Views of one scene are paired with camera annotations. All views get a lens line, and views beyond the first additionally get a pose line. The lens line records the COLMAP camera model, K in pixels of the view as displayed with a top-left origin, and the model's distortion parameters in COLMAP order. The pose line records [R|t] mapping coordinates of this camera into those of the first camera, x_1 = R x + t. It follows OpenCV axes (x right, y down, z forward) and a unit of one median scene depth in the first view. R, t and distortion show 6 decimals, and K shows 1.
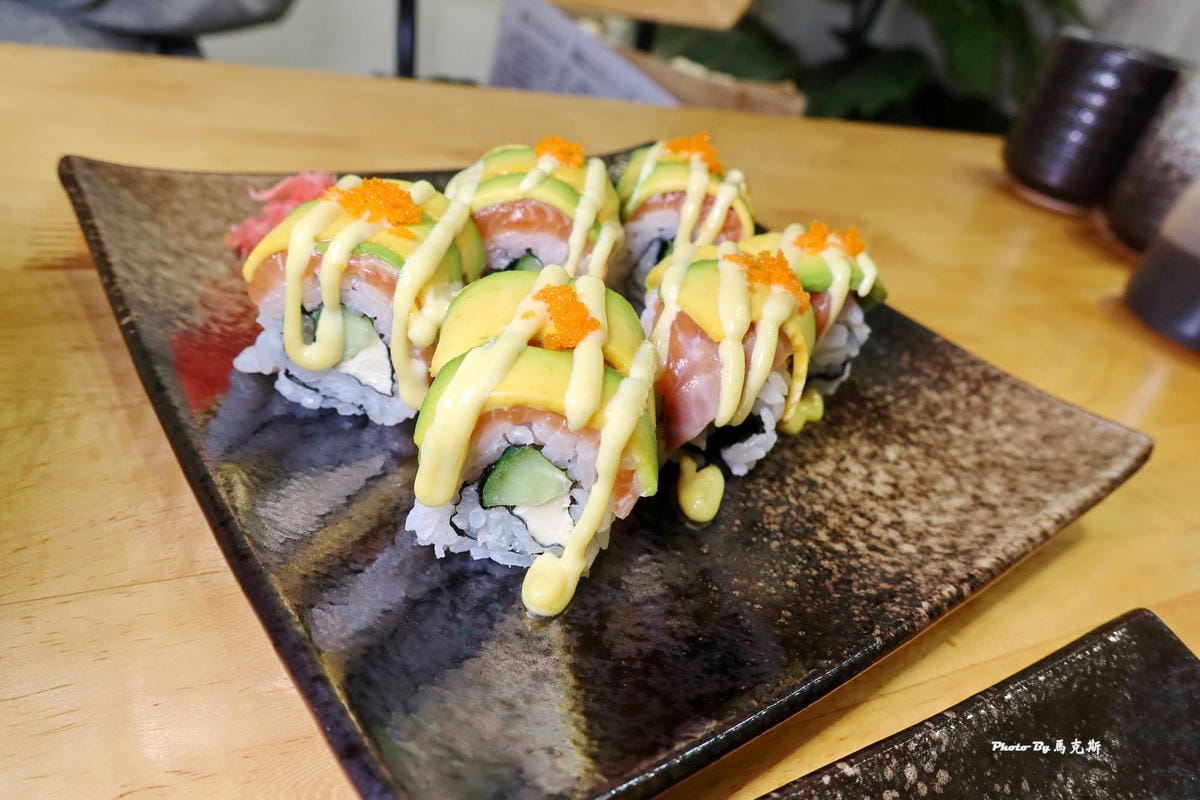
lens RADIAL K [[800.4, 0, 596.1], [0, 800.4, 400.3], [0, 0, 1]] dist [-0.031256, 0.013234]
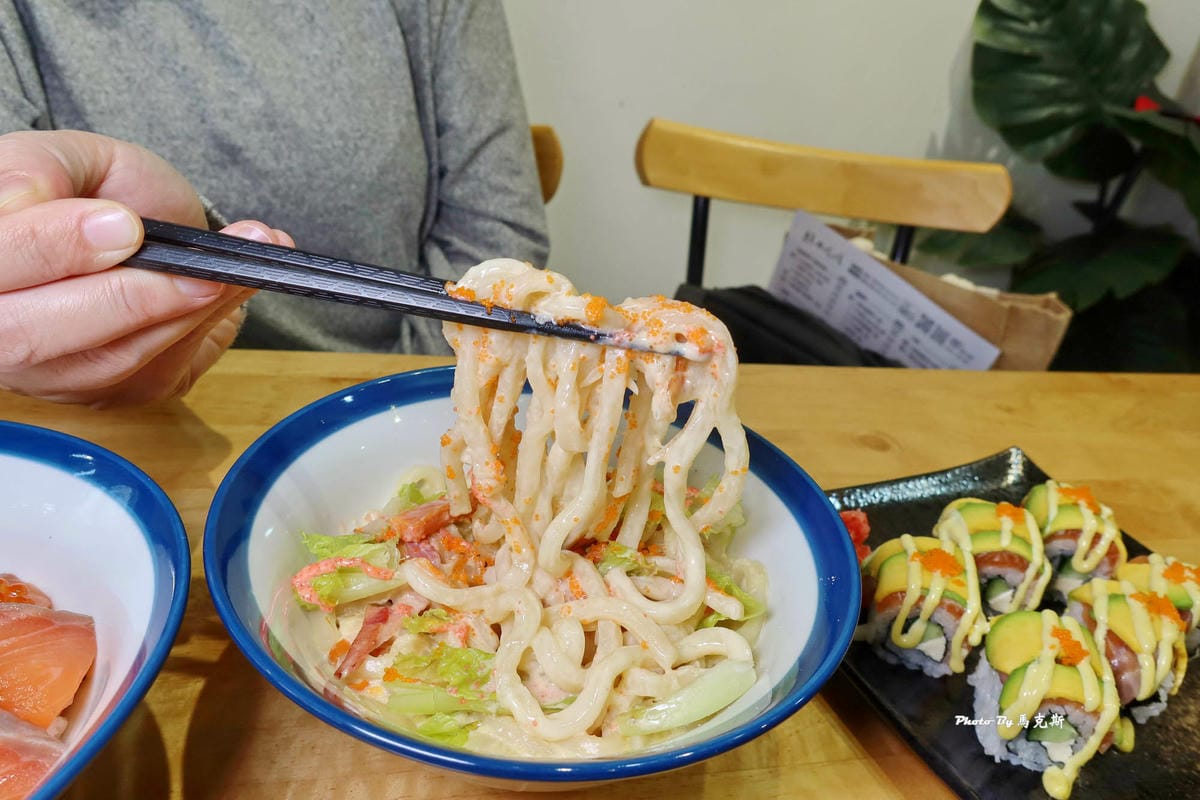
lens RADIAL K [[800.4, 0, 599.6], [0, 800.4, 404.9], [0, 0, 1]] dist [-0.031256, 0.013234]
pose [[0.972229, 0.026676, -0.232506, -0.561757], [-0.058898, 0.989396, -0.132768, -0.282612], [0.226498, 0.142775, 0.963490, -0.973655]]
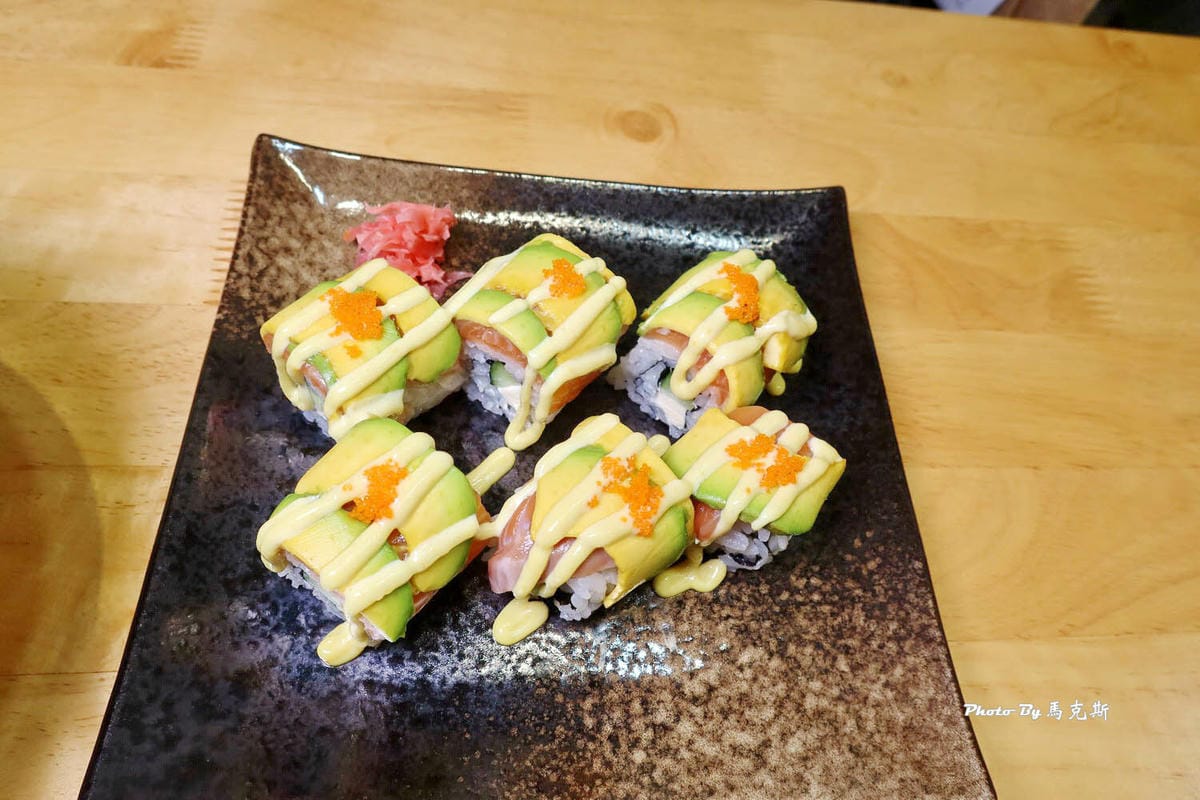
lens RADIAL K [[800.4, 0, 601.5], [0, 800.4, 397.1], [0, 0, 1]] dist [-0.031256, 0.013234]
pose [[0.820385, 0.434566, -0.371646, 0.503833], [-0.302652, 0.881440, 0.362582, -0.620468], [0.485149, -0.184978, 0.854642, 0.074603]]
